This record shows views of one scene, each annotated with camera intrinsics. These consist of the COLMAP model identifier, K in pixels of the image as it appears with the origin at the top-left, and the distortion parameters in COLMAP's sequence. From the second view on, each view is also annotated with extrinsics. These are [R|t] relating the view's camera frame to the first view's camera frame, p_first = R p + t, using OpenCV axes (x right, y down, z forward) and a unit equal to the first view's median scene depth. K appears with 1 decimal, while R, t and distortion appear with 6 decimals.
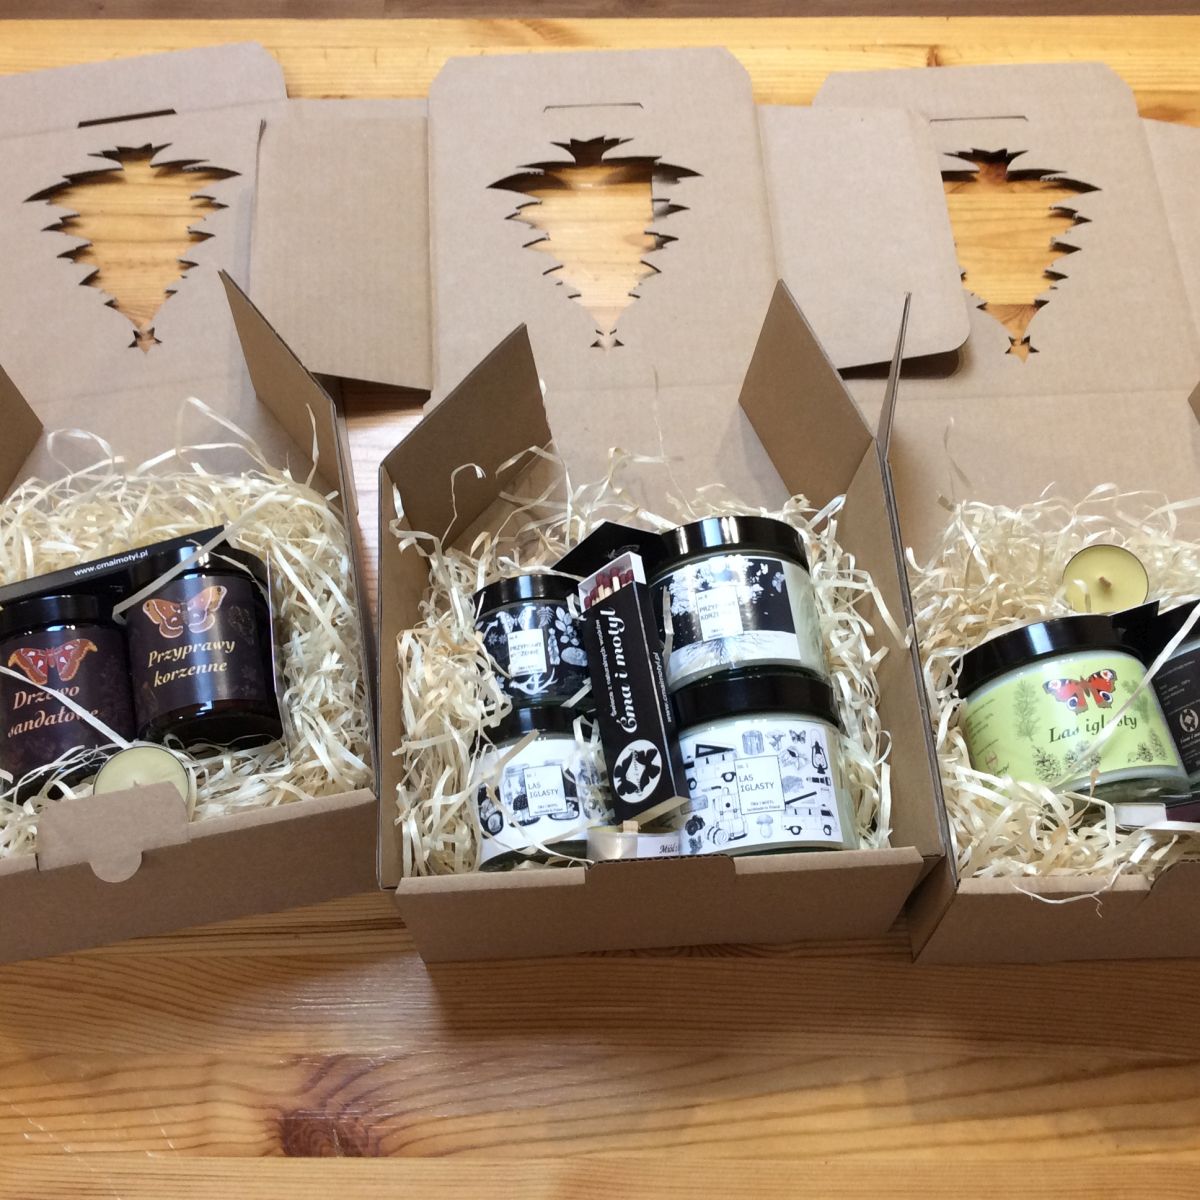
lens RADIAL K [[1483.2, 0, 597.9], [0, 1483.2, 603.9], [0, 0, 1]] dist [0.069170, 0.000000]
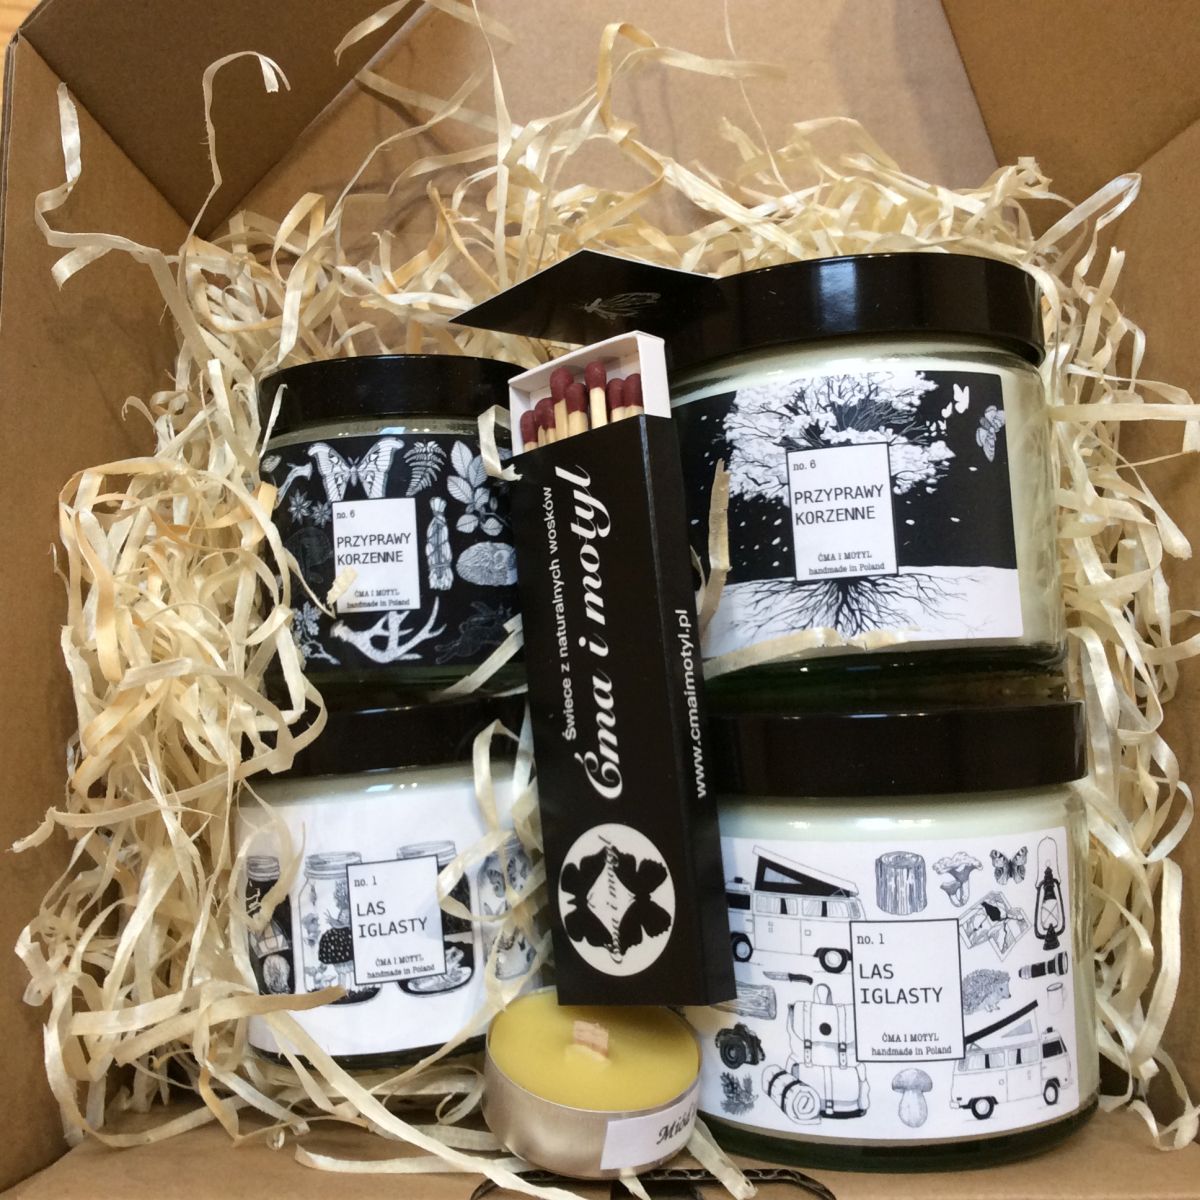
lens RADIAL K [[1483.2, 0, 603.2], [0, 1483.2, 601.9], [0, 0, 1]] dist [0.069170, 0.000000]
pose [[0.997059, 0.065060, 0.040494, 0.000595], [-0.075192, 0.932553, 0.353115, -0.111552], [-0.014789, -0.355122, 0.934703, 0.609493]]
